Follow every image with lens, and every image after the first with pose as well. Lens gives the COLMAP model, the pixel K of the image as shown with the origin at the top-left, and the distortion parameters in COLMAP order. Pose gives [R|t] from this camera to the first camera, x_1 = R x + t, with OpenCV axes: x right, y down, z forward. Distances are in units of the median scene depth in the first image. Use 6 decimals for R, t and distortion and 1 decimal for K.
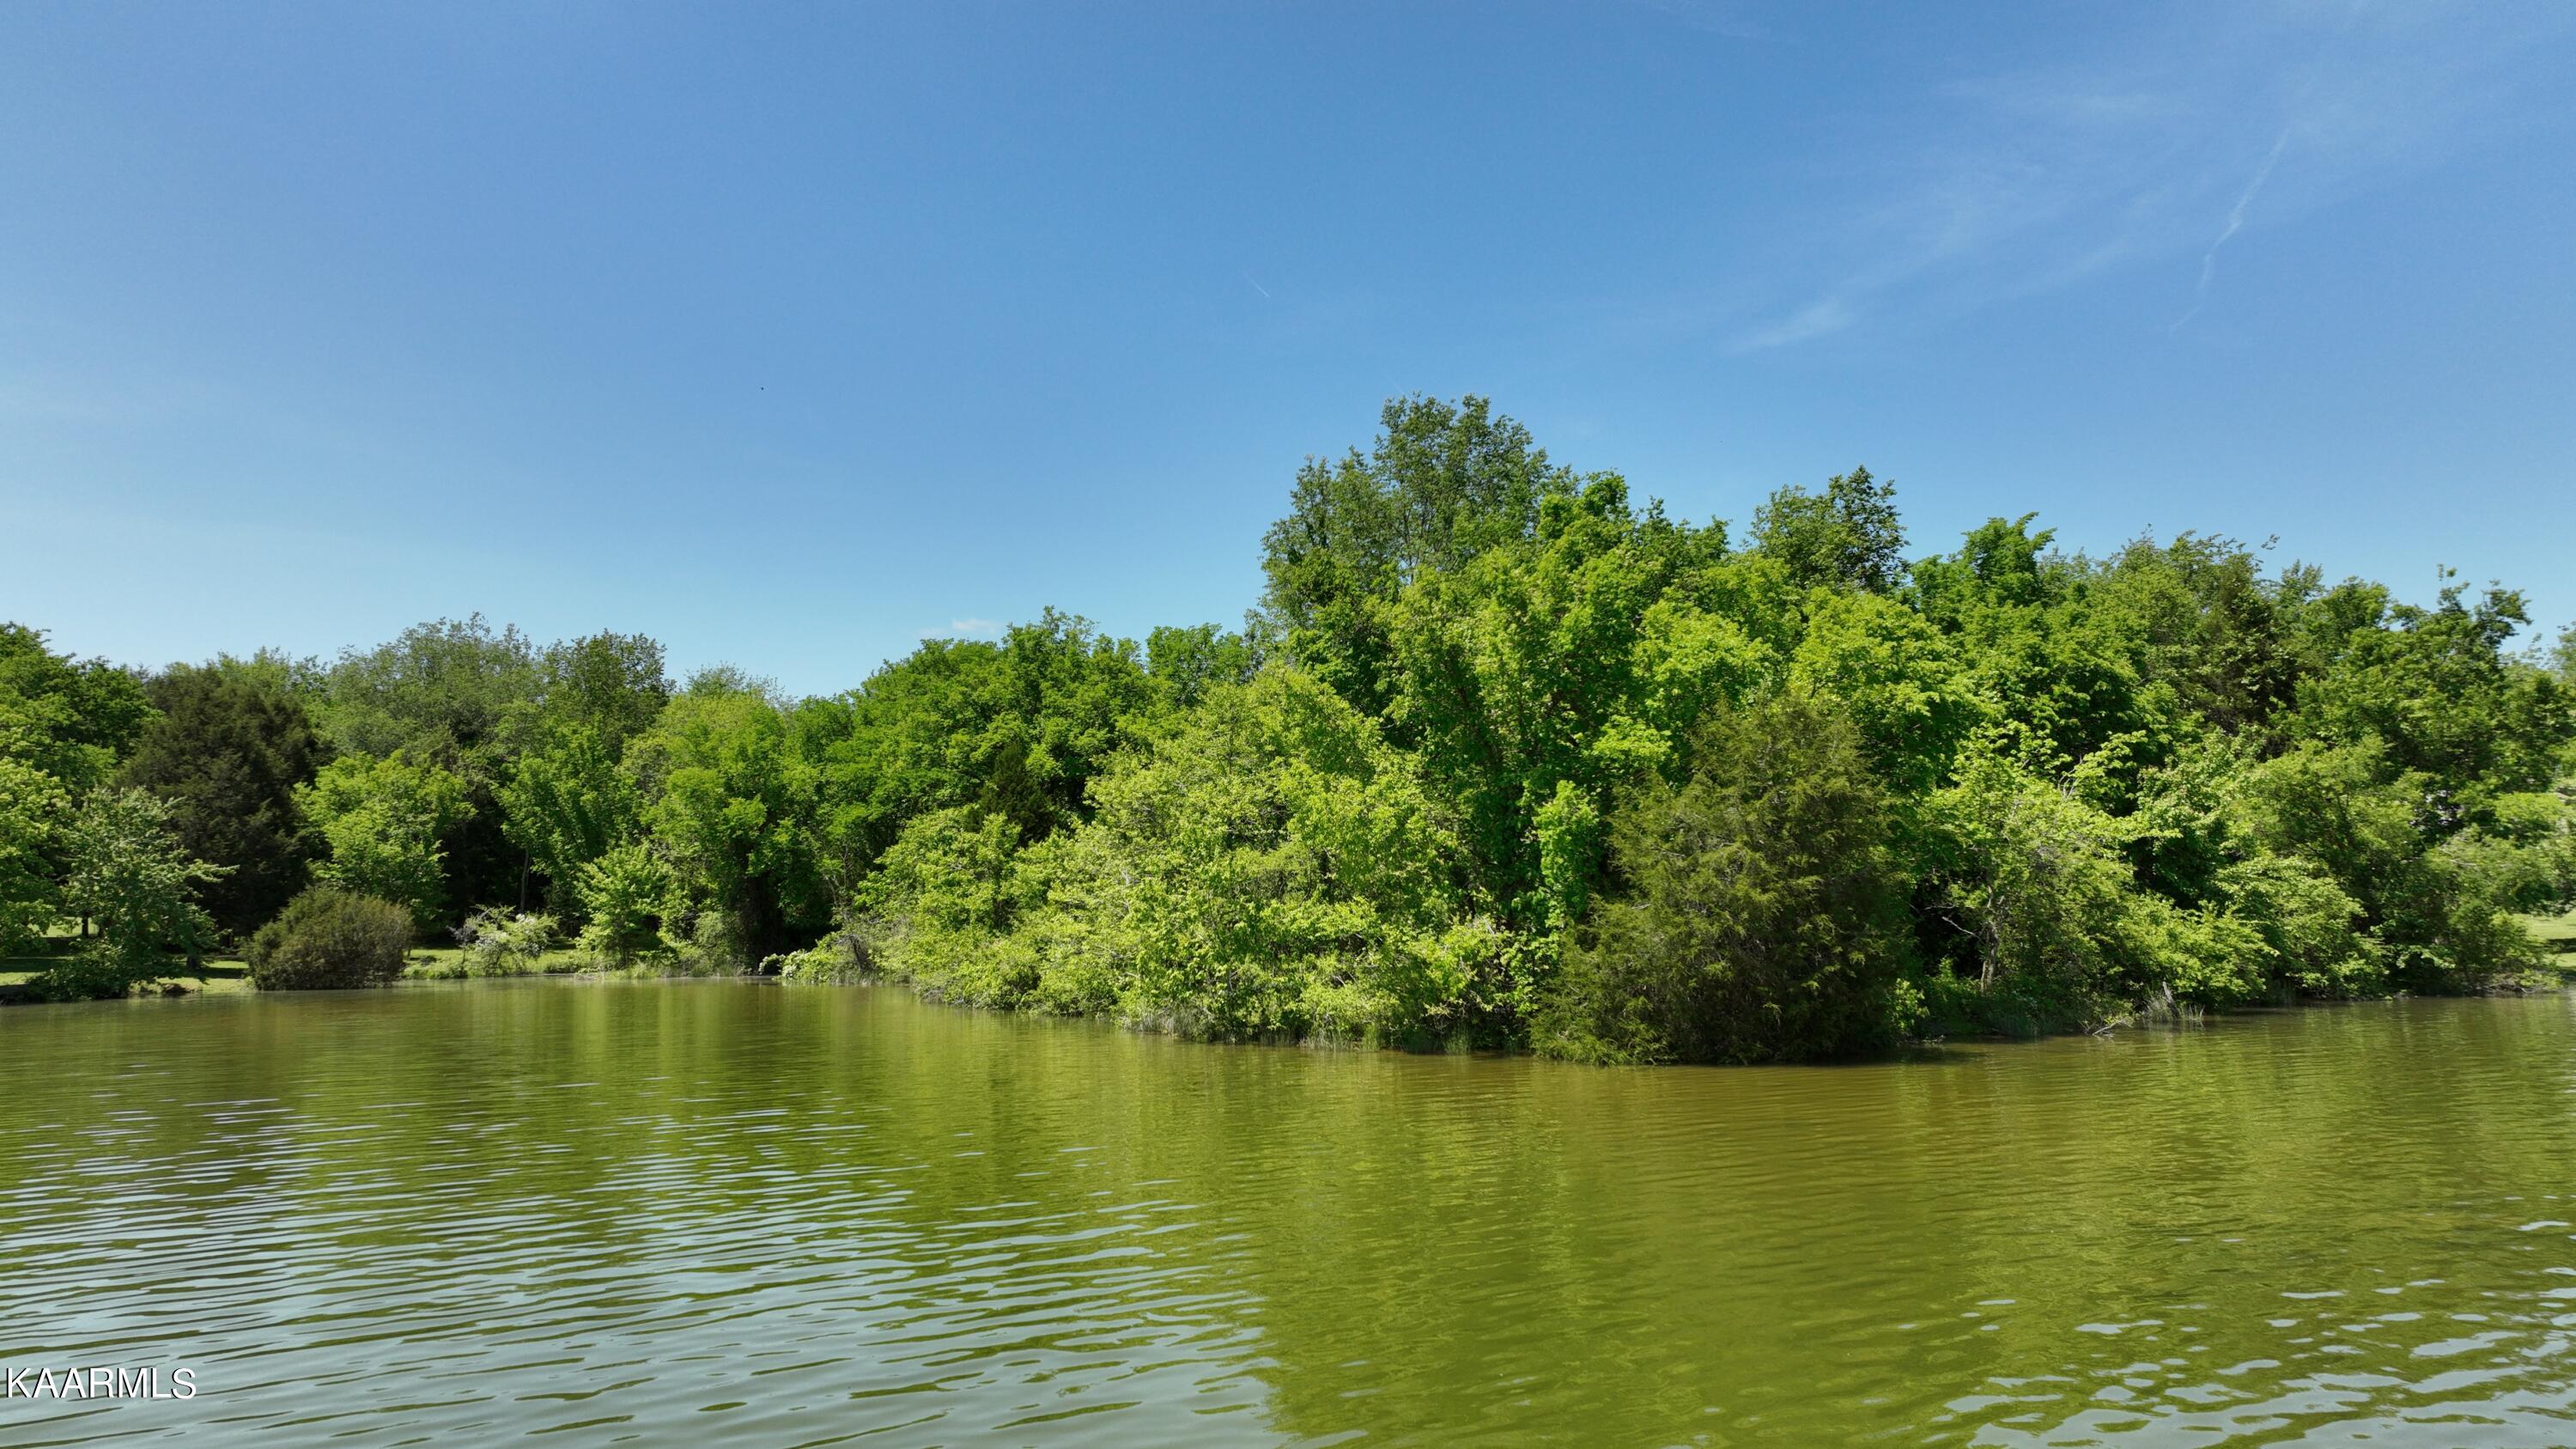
lens RADIAL K [[1824.9, 0, 1284.2], [0, 1824.9, 717.0], [0, 0, 1]] dist [-0.005577, 0.025340]
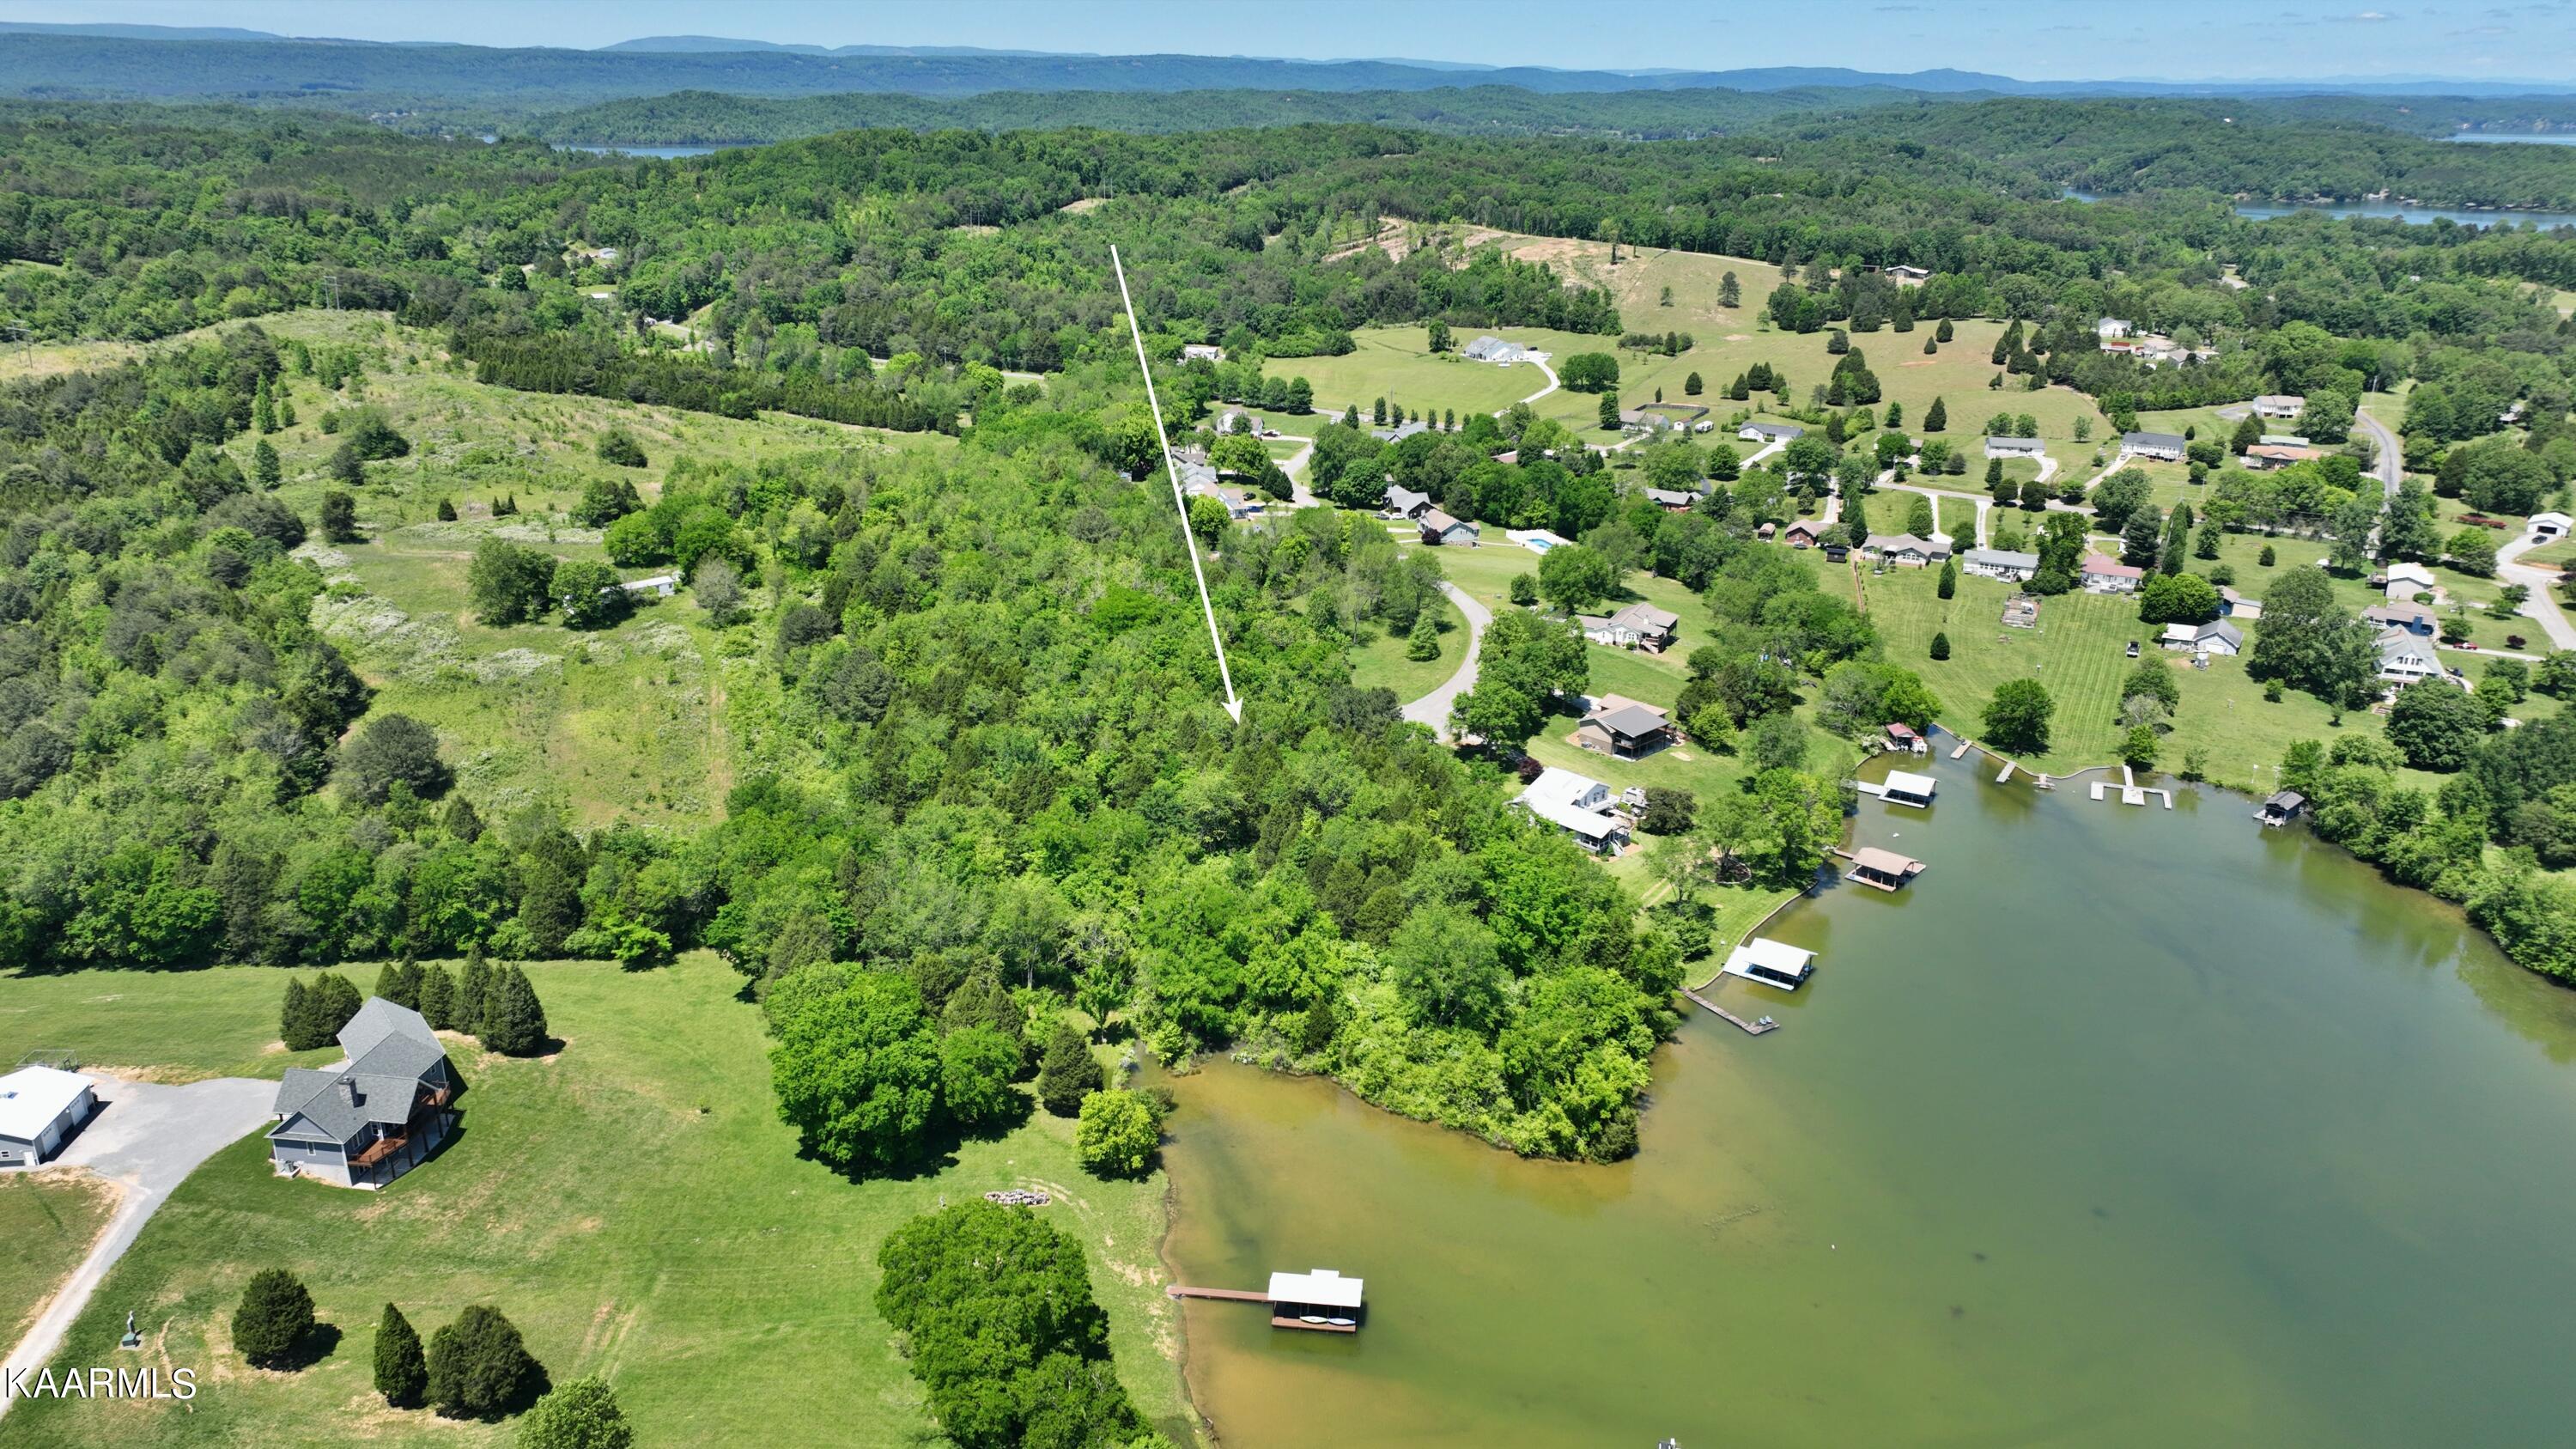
lens RADIAL K [[1824.9, 0, 1315.4], [0, 1824.9, 729.2], [0, 0, 1]] dist [-0.005577, 0.025340]
pose [[0.846179, -0.157304, 0.509153, -1.767734], [-0.077216, 0.909164, 0.409217, -1.784317], [-0.527276, -0.385585, 0.757169, -1.342838]]
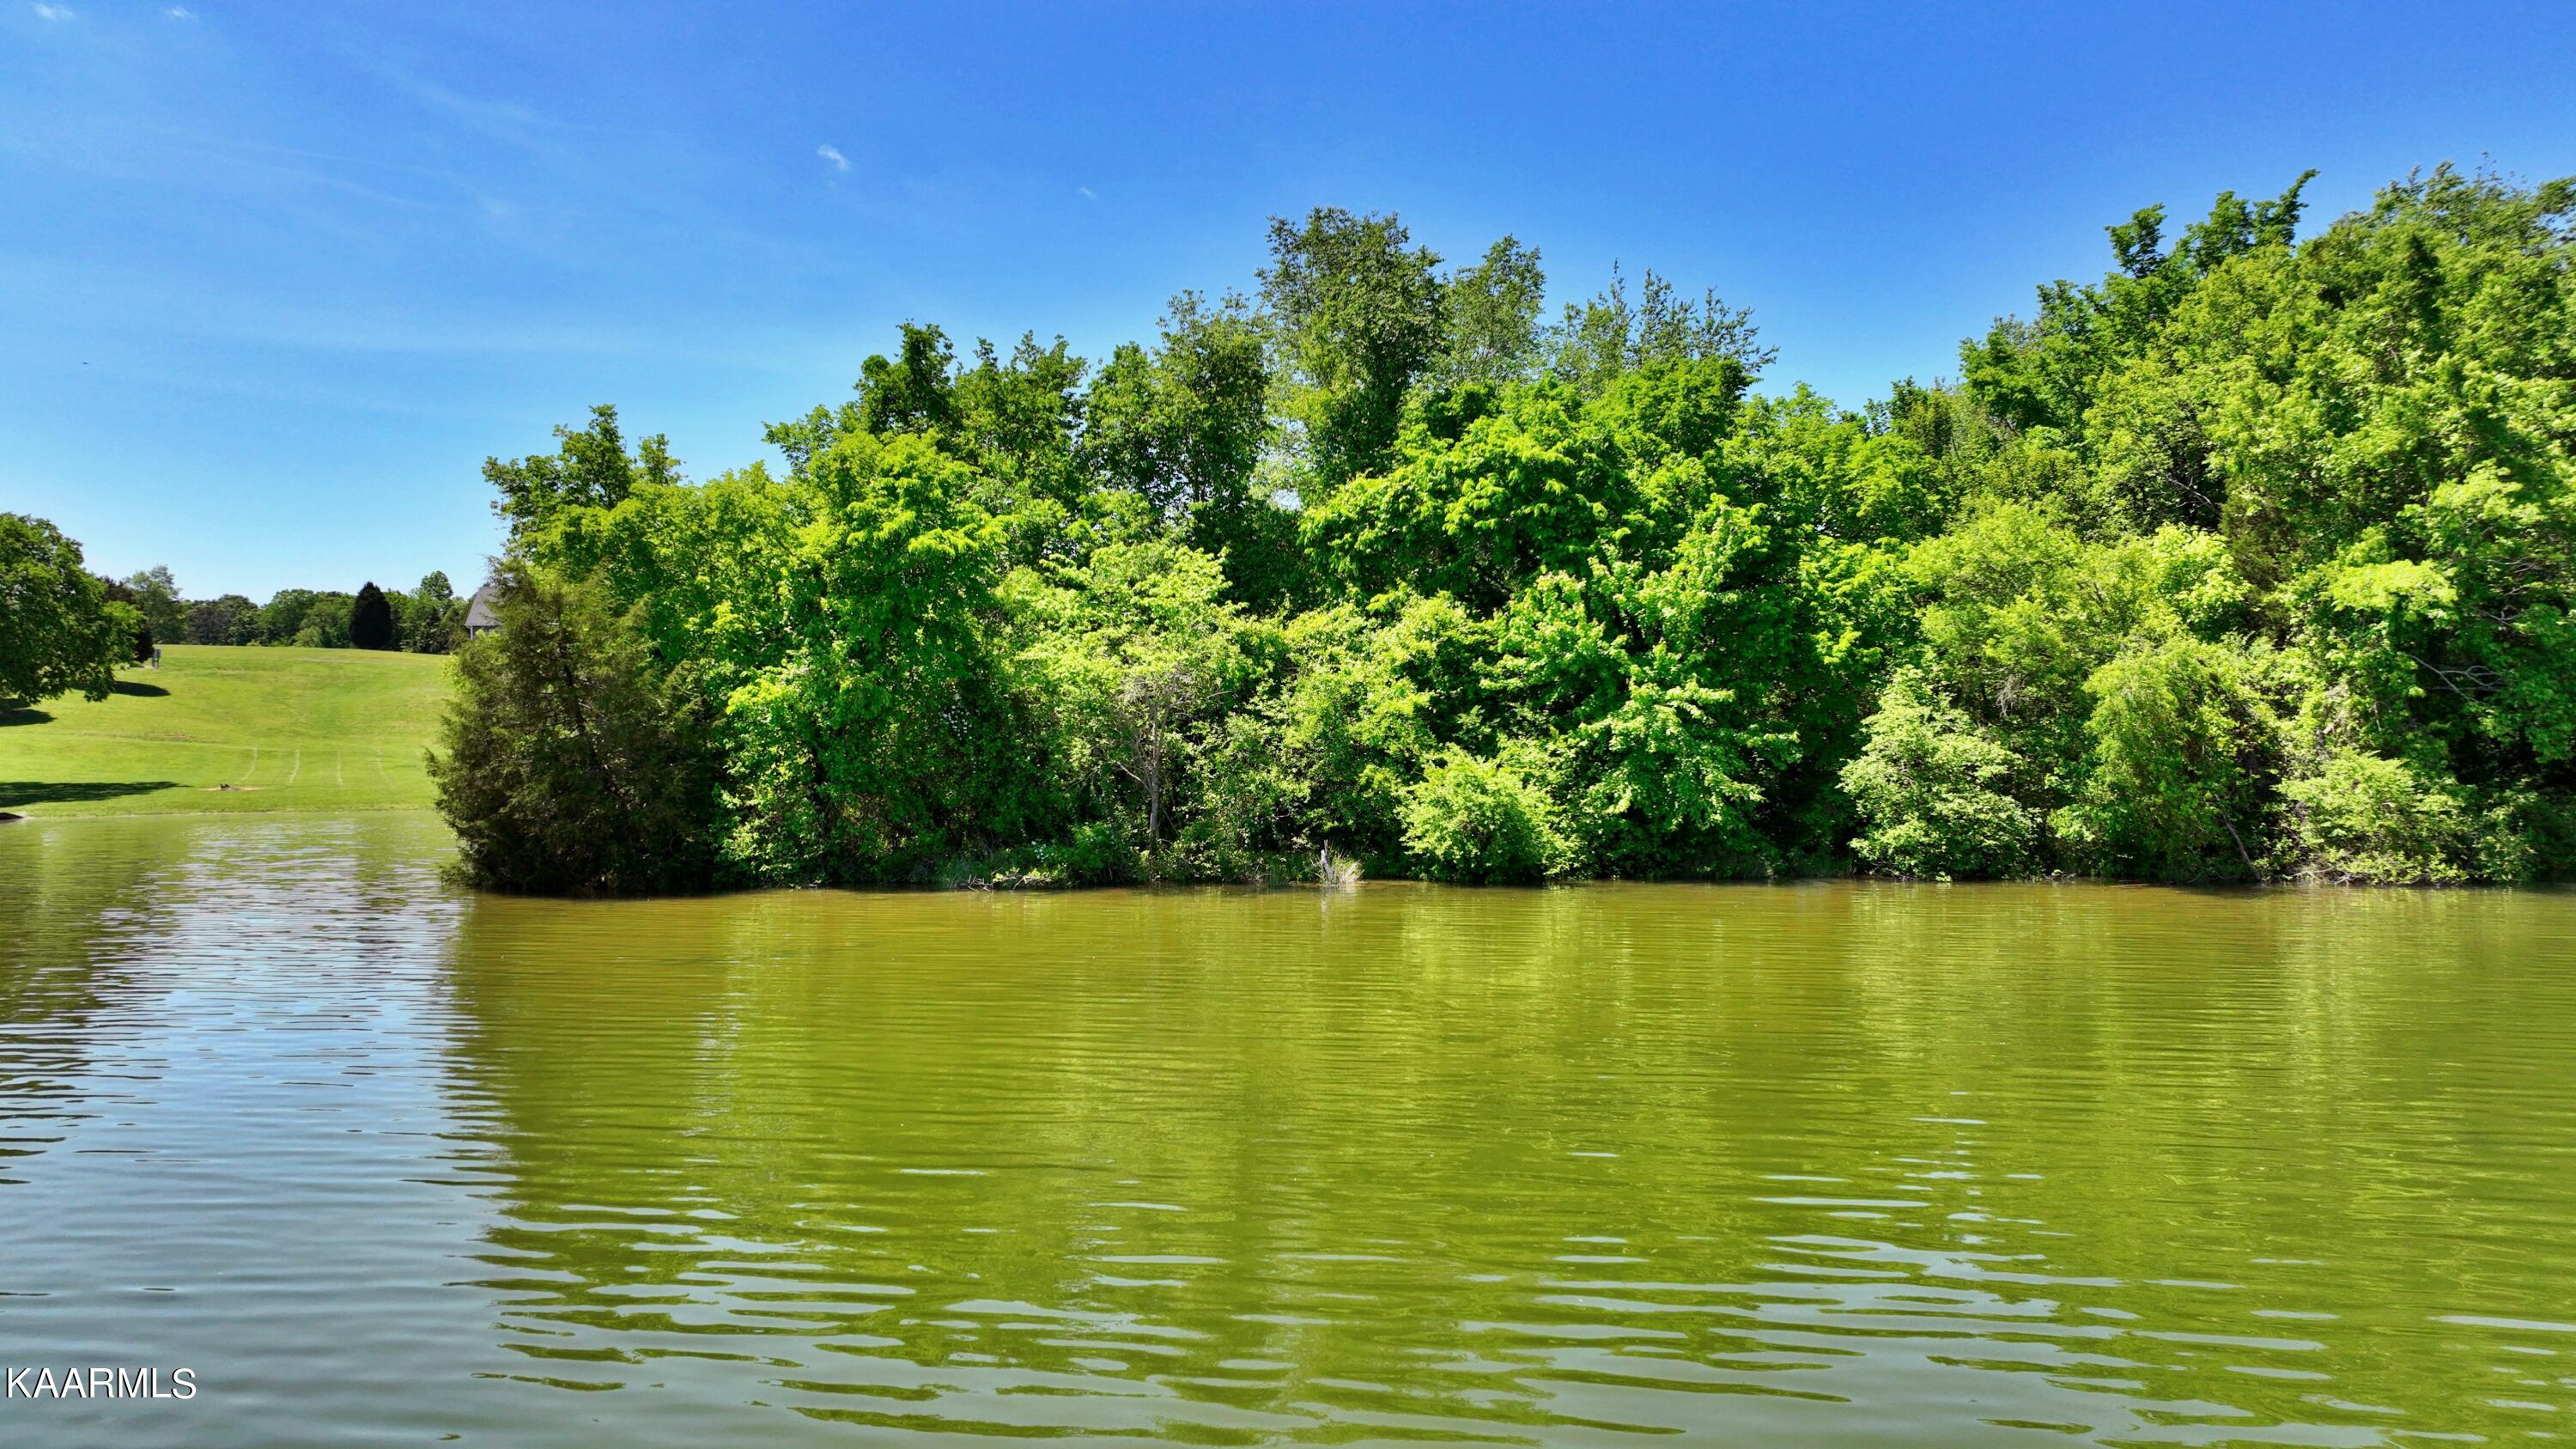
lens RADIAL K [[1824.9, 0, 1288.6], [0, 1824.9, 736.2], [0, 0, 1]] dist [-0.005577, 0.025340]
pose [[0.740419, -0.002840, -0.672140, 0.593437], [0.068734, 0.995069, 0.071513, 0.022151], [0.668622, -0.099148, 0.736963, 0.215165]]
